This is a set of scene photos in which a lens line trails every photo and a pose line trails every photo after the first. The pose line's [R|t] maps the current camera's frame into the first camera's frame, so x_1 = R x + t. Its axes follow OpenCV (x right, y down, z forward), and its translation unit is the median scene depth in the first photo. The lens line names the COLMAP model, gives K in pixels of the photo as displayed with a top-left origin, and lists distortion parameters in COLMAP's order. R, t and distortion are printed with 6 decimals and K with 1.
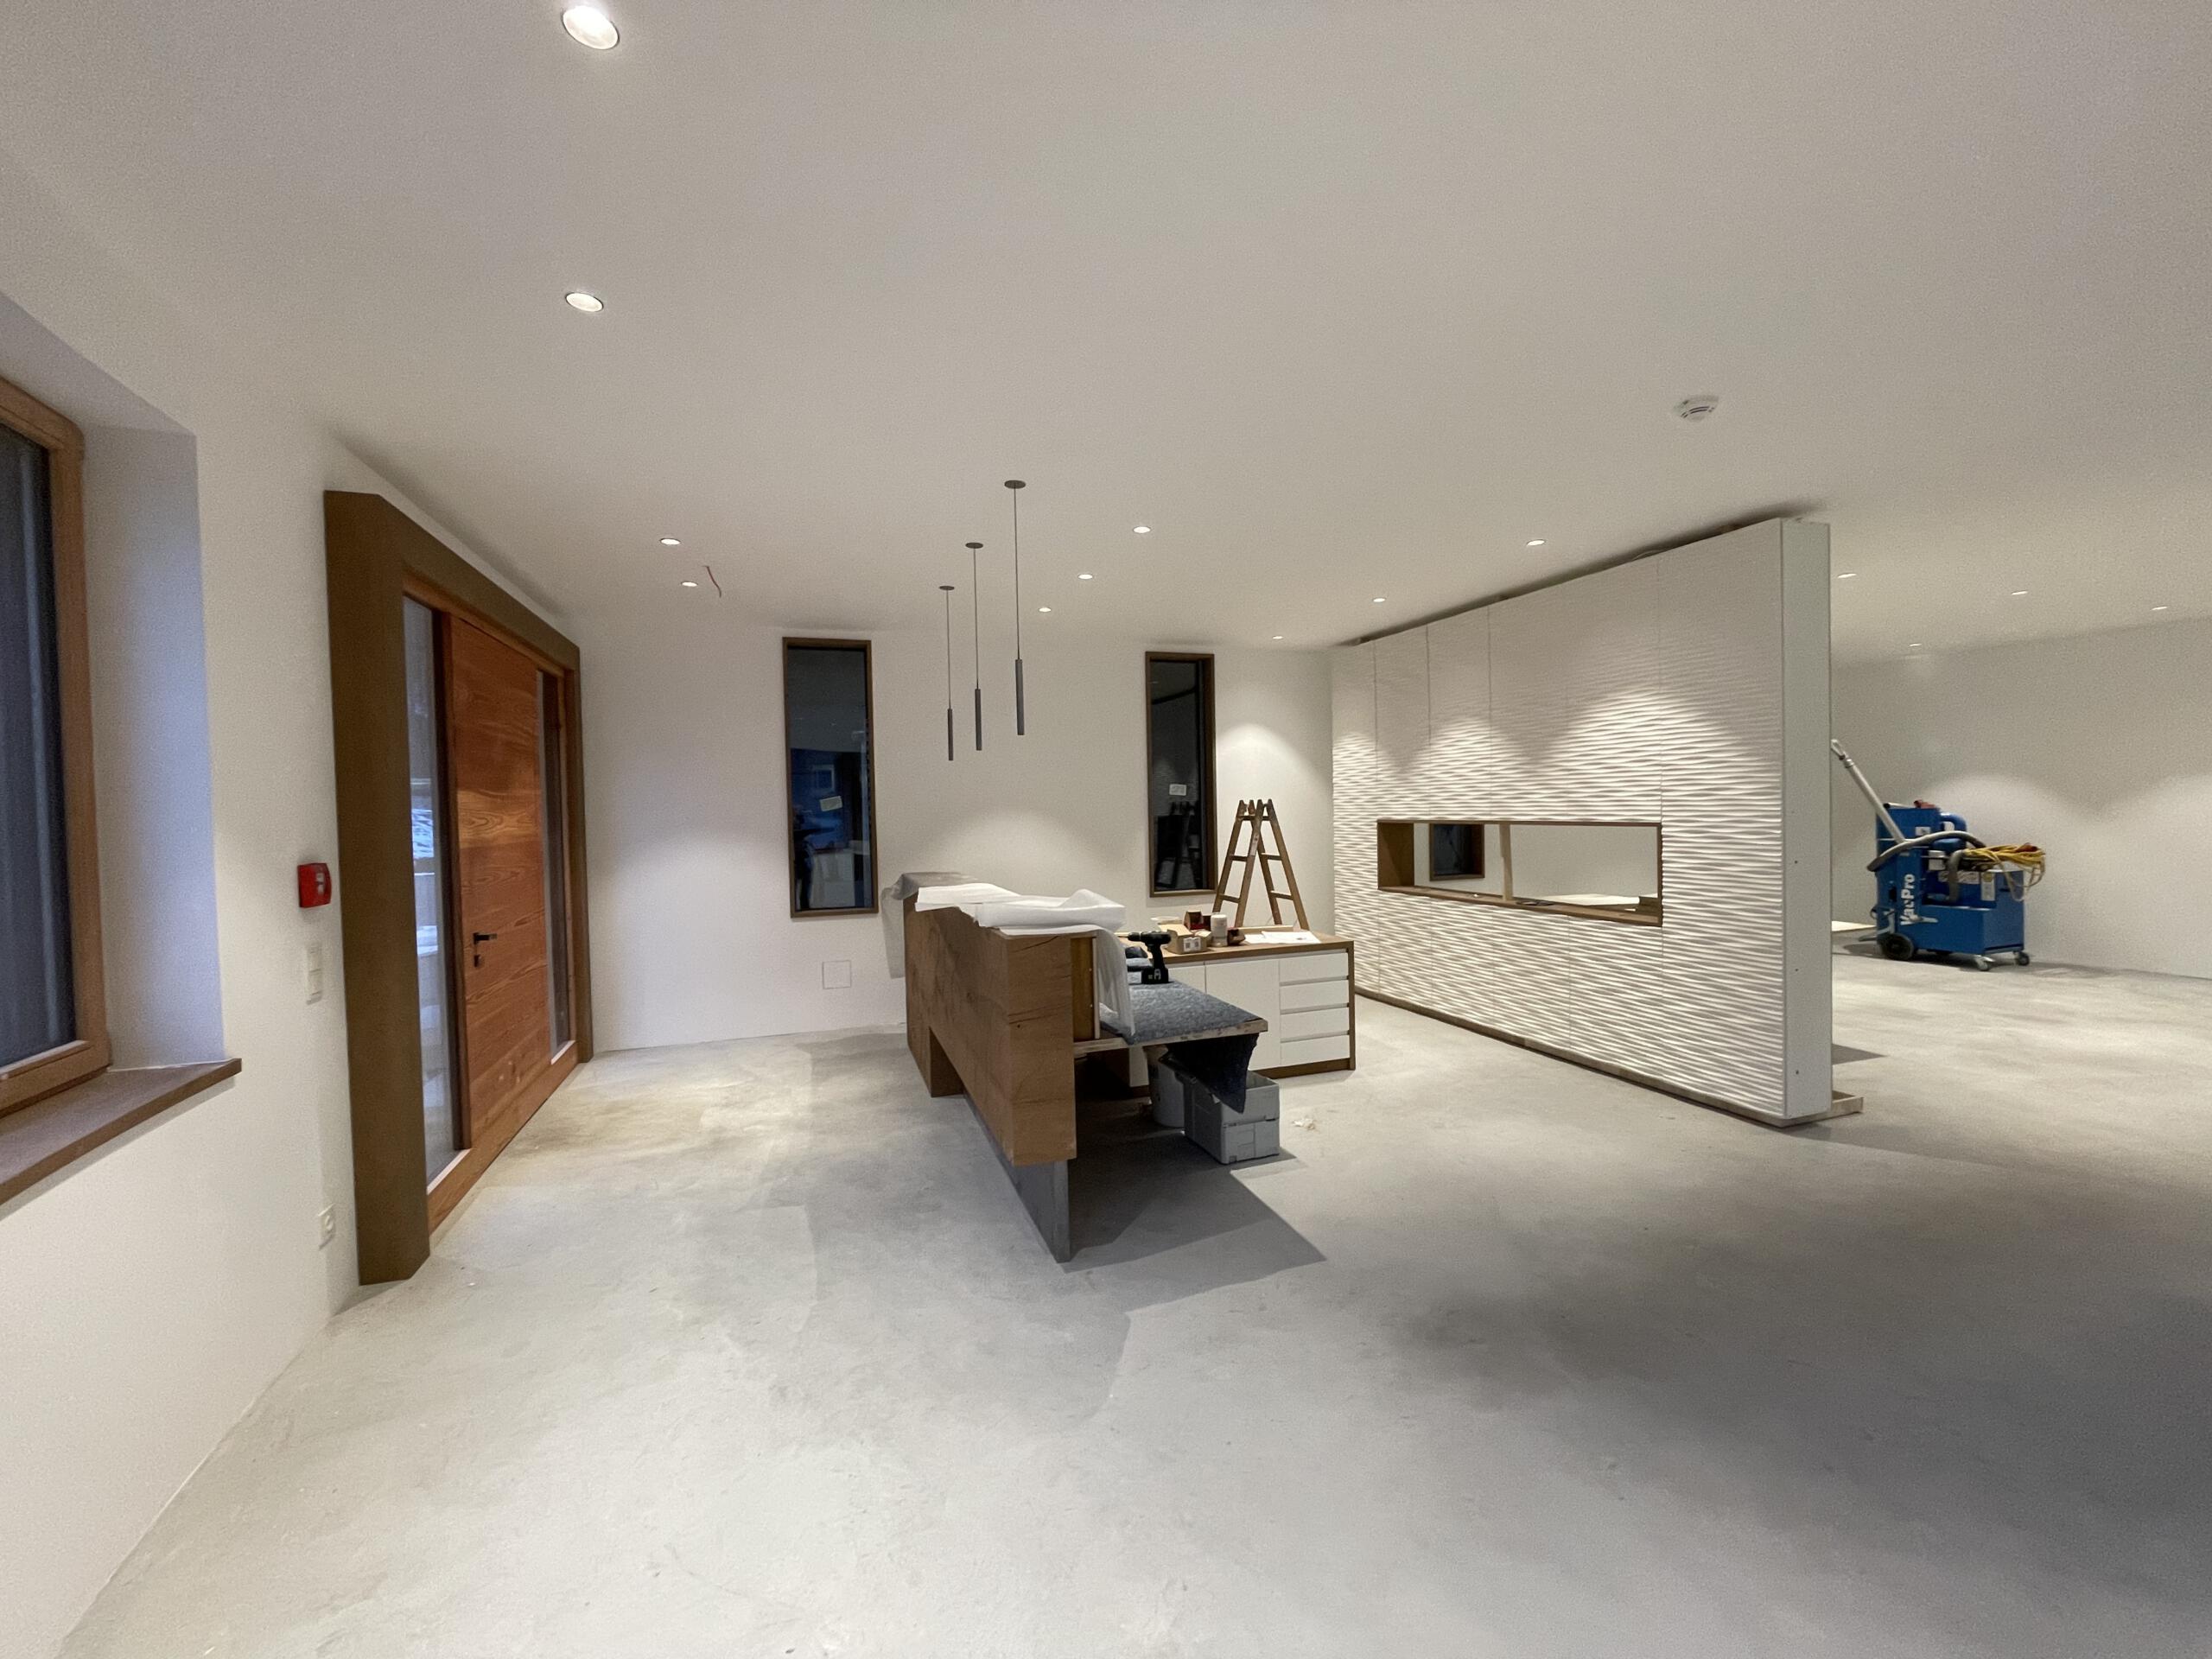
lens RADIAL K [[888.6, 0, 1106.0], [0, 888.6, 829.5], [0, 0, 1]] dist [-0.000401, 0.000097]
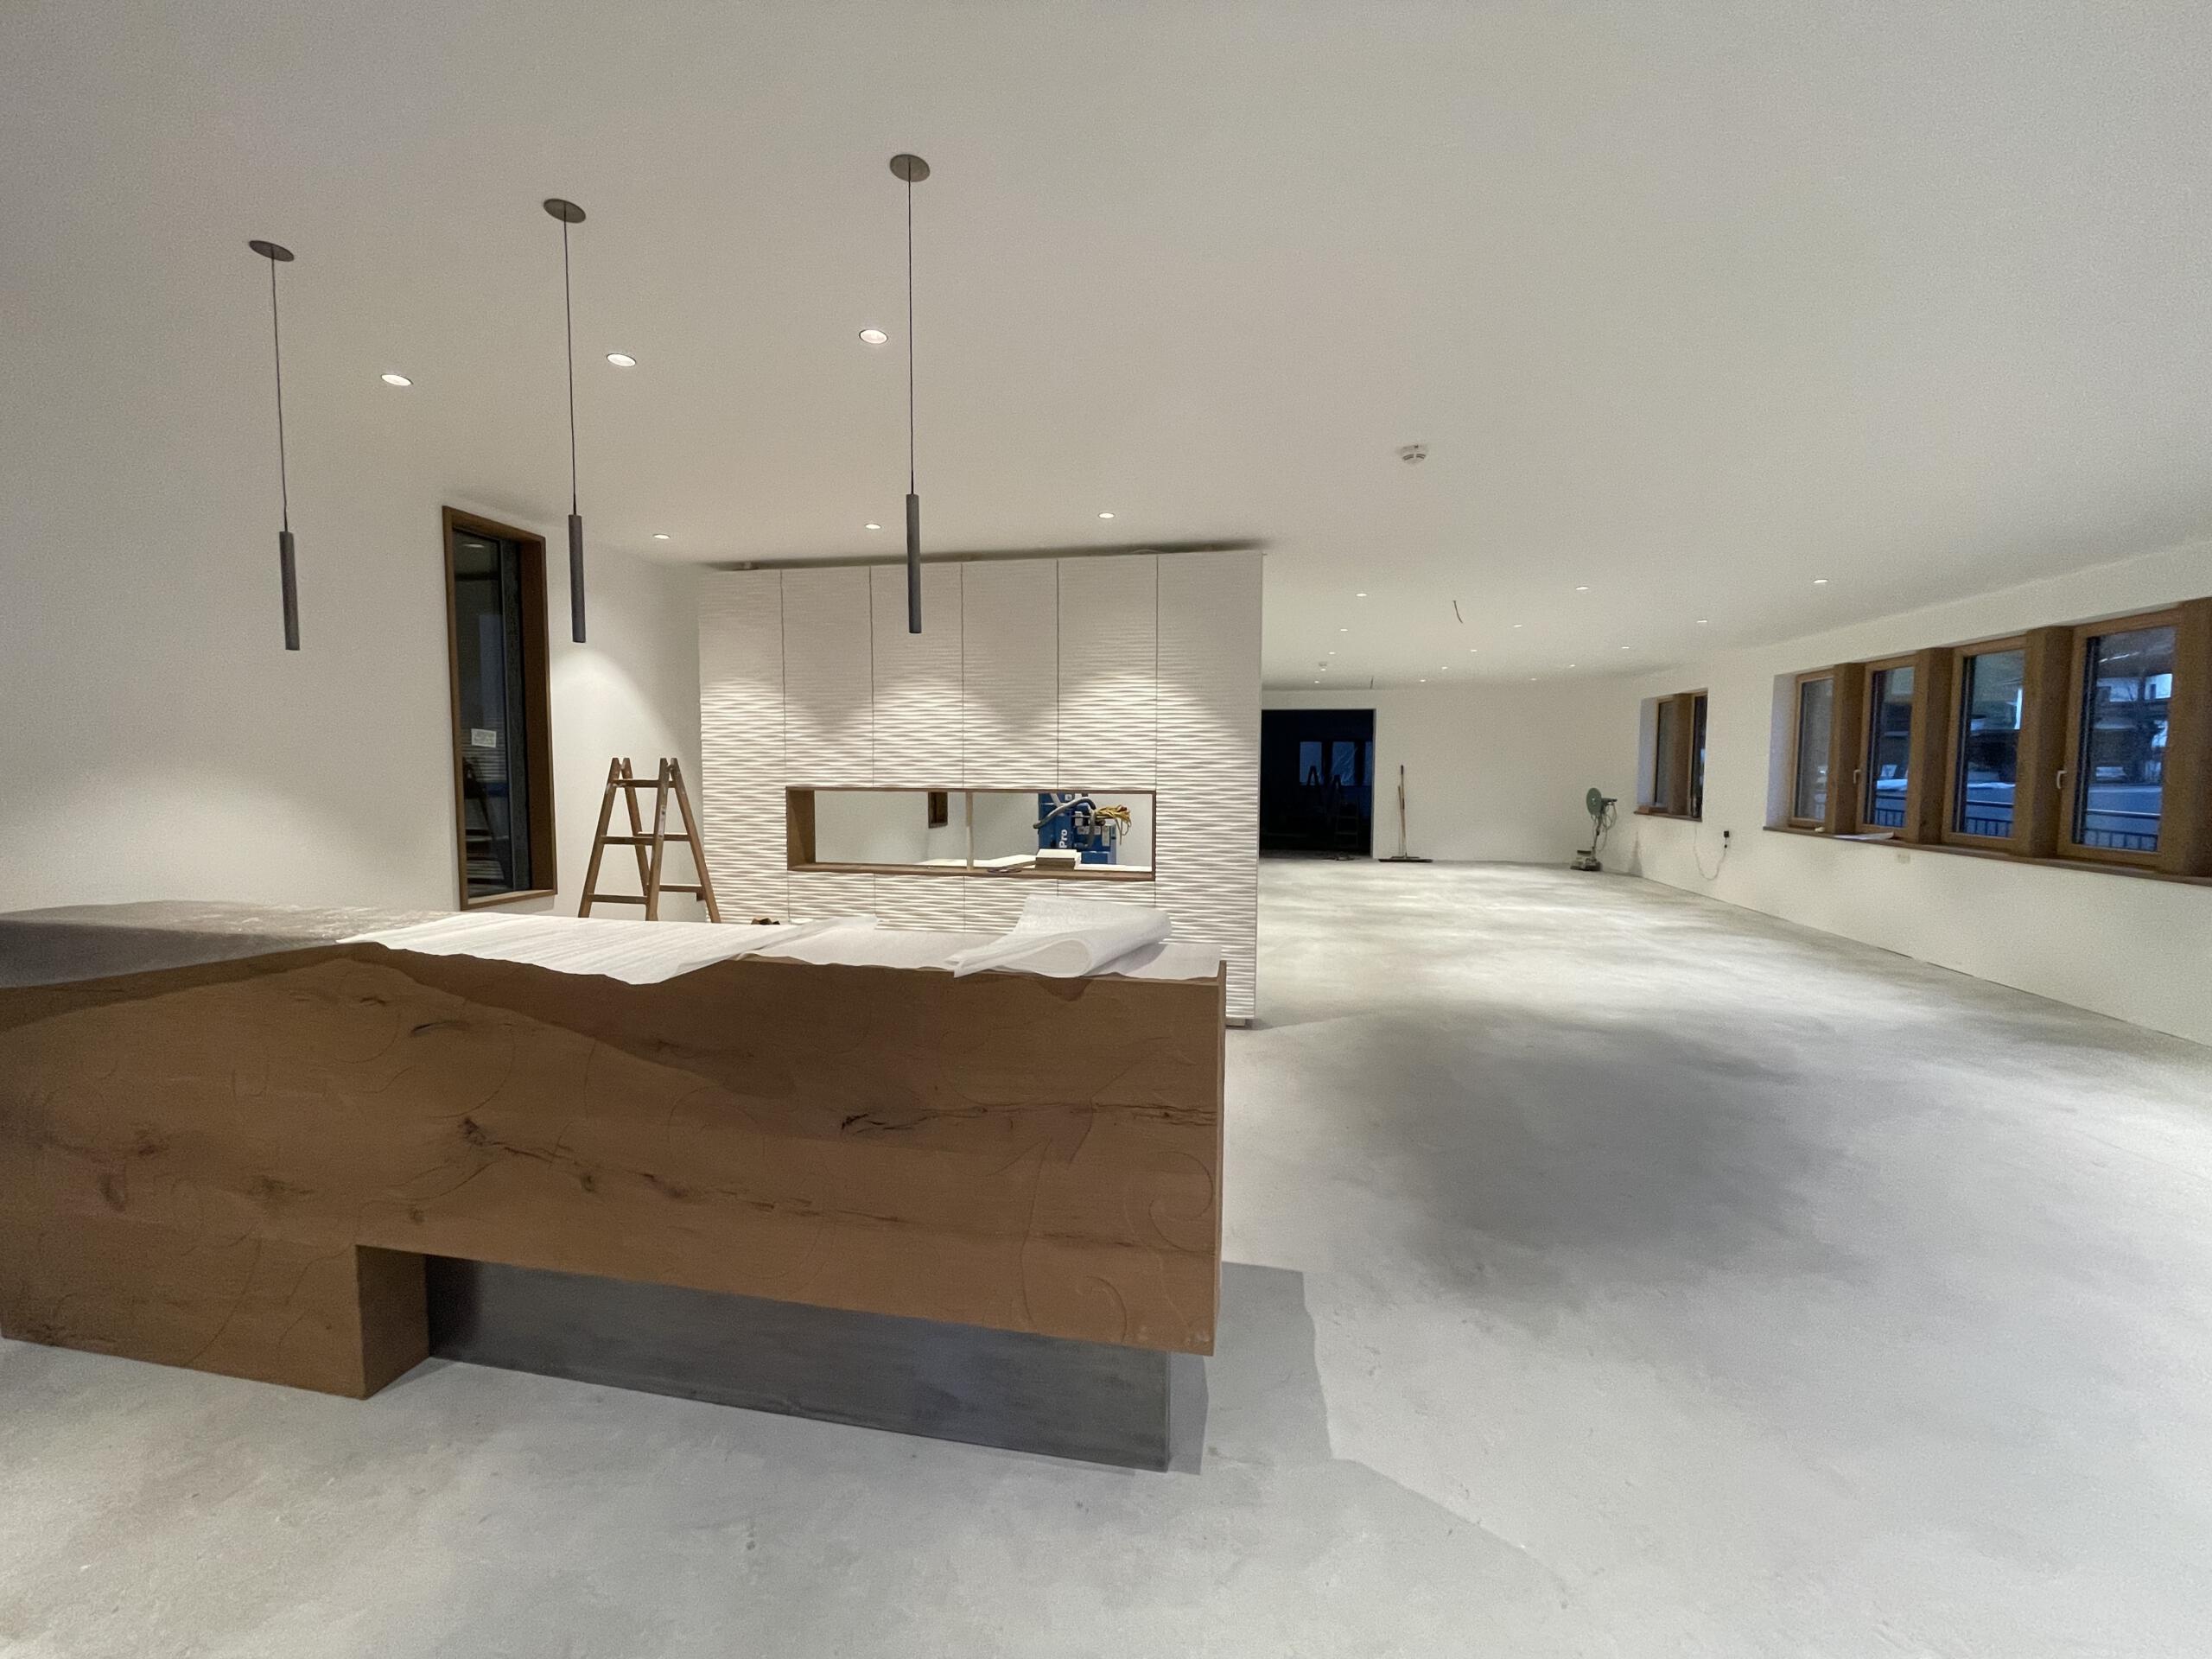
lens RADIAL K [[894.9, 0, 1106.0], [0, 894.9, 829.5], [0, 0, 1]] dist [-0.000748, 0.000208]
pose [[0.497727, -0.036045, 0.866585, -0.279411], [0.005994, 0.999255, 0.038120, -0.001244], [-0.867313, -0.013779, 0.497572, 0.323838]]
